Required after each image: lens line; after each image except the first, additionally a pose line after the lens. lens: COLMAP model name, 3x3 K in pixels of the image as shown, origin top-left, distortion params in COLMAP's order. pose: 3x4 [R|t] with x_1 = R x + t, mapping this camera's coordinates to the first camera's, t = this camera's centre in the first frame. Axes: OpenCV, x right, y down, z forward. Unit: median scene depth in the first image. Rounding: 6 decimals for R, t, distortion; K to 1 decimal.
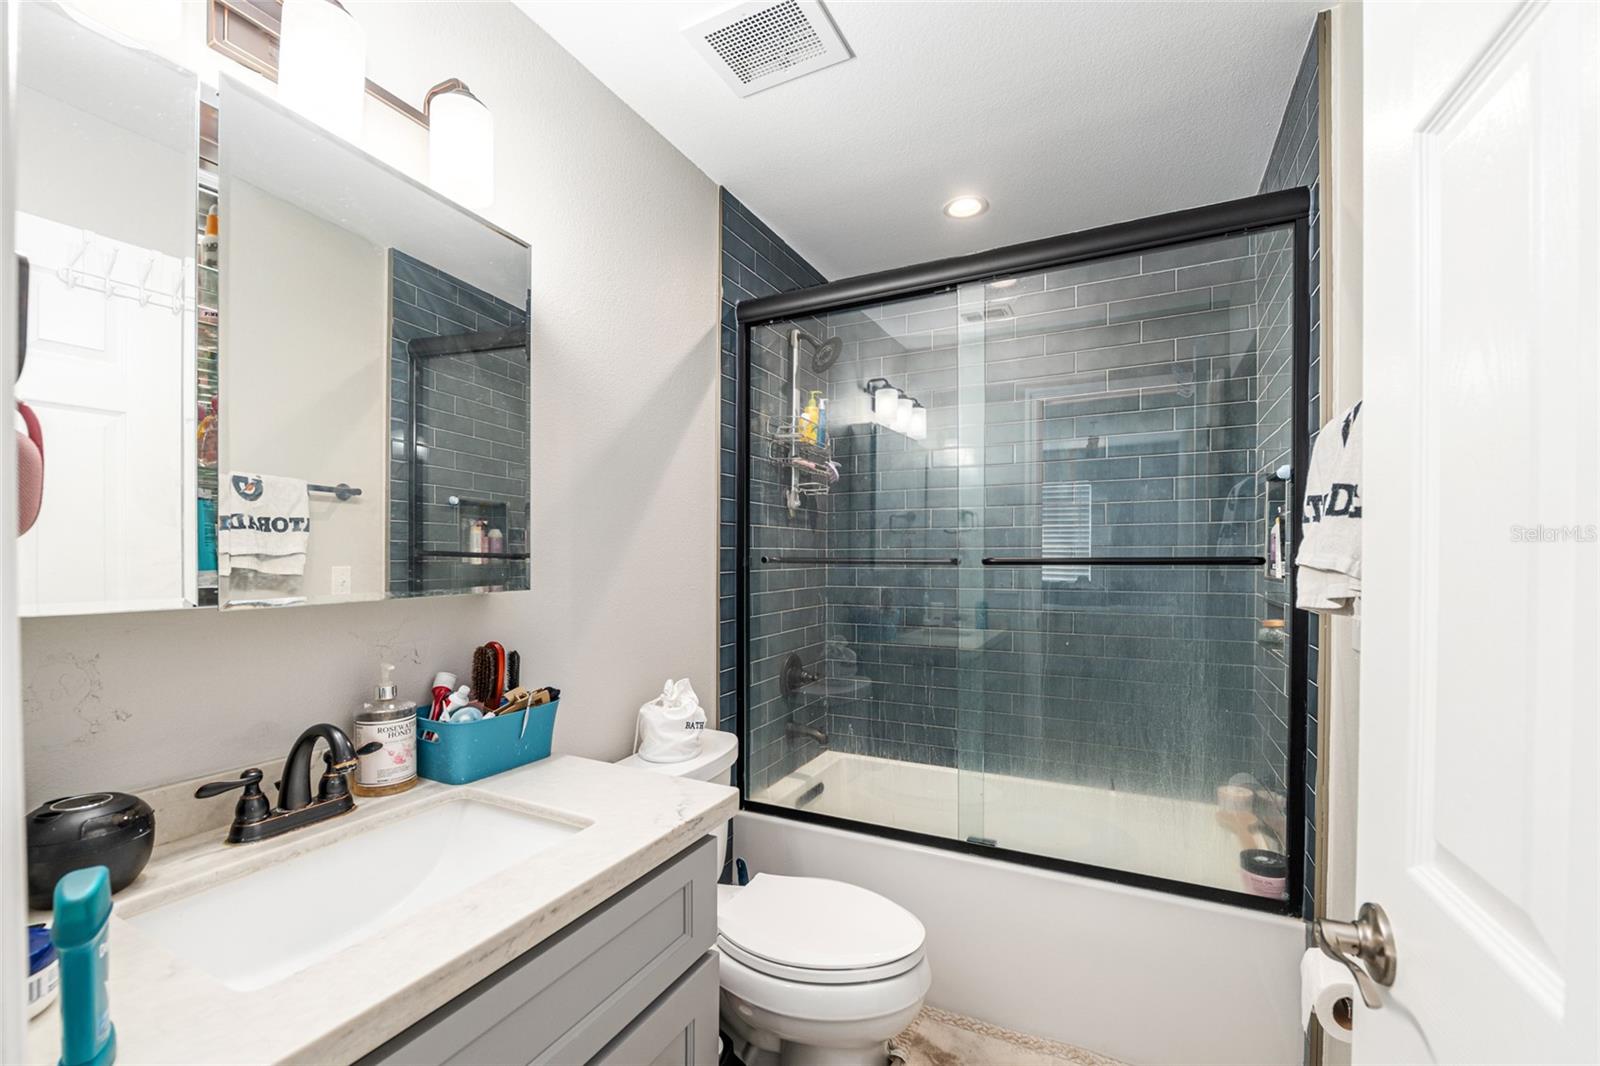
lens RADIAL K [[656.5, 0, 816.9], [0, 656.5, 530.1], [0, 0, 1]] dist [-0.017498, 0.002028]
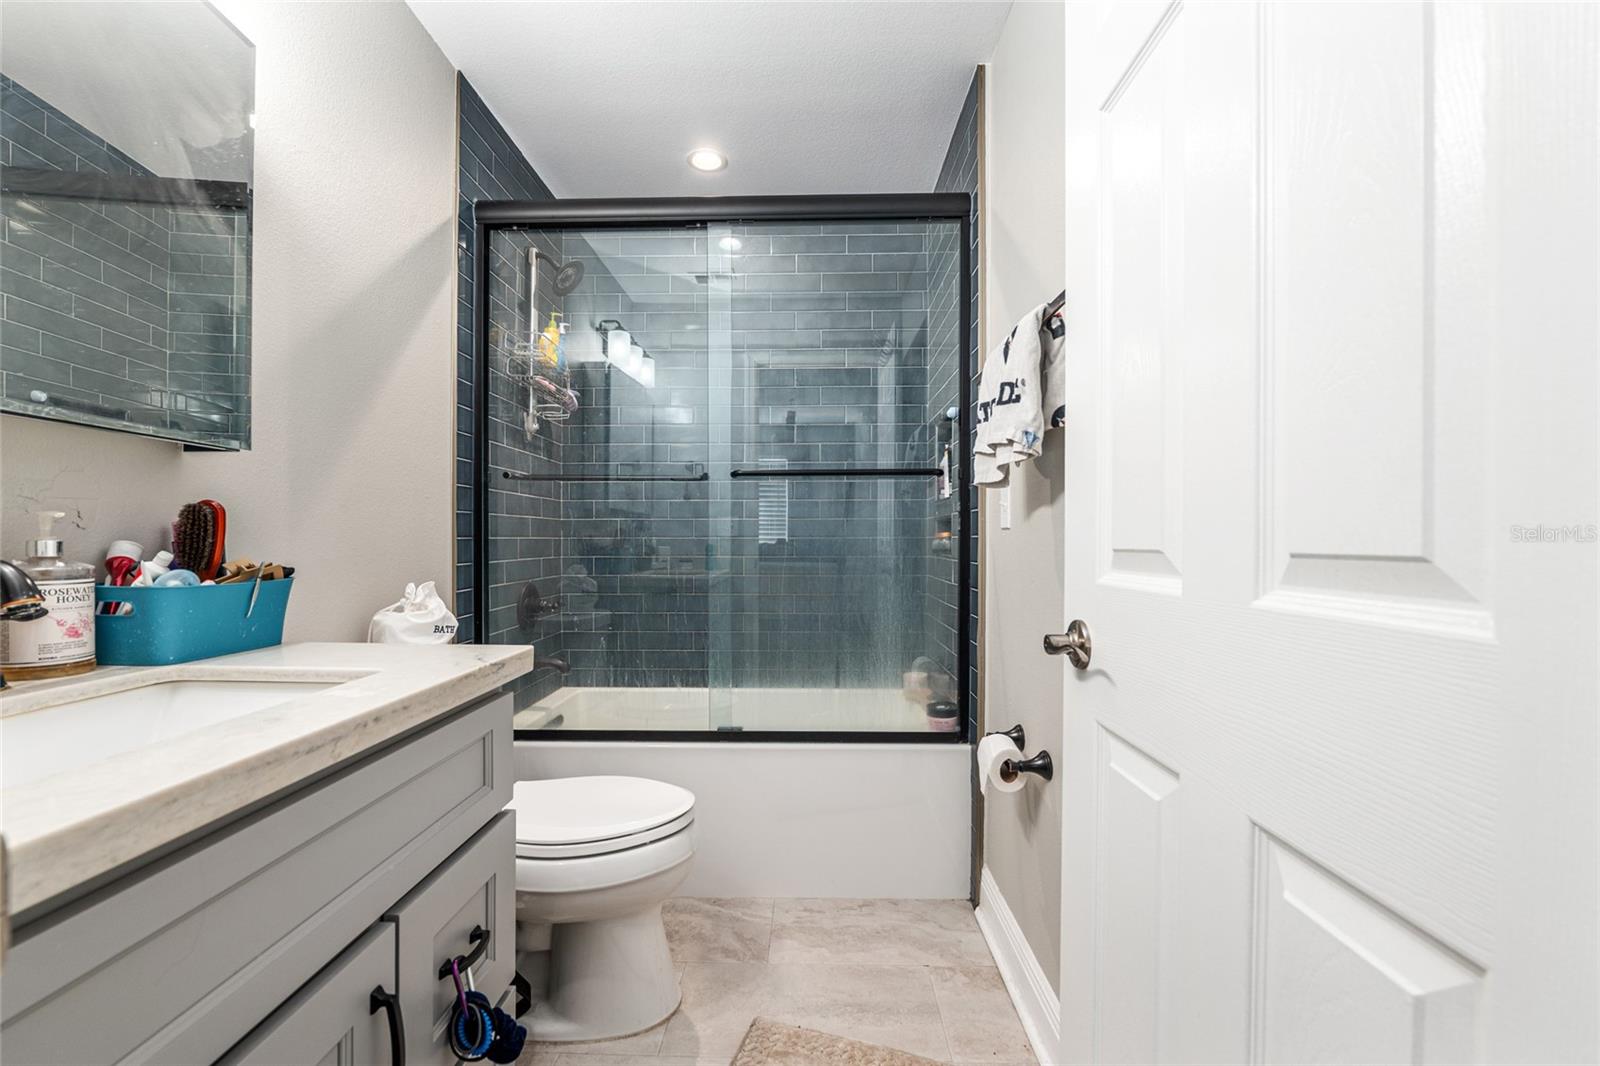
lens RADIAL K [[656.5, 0, 797.2], [0, 656.5, 539.7], [0, 0, 1]] dist [-0.017498, 0.002028]
pose [[0.899991, -0.001555, 0.435905, -0.130783], [0.001968, 0.999998, -0.000497, 0.161081], [-0.435903, 0.001306, 0.899992, -0.046758]]
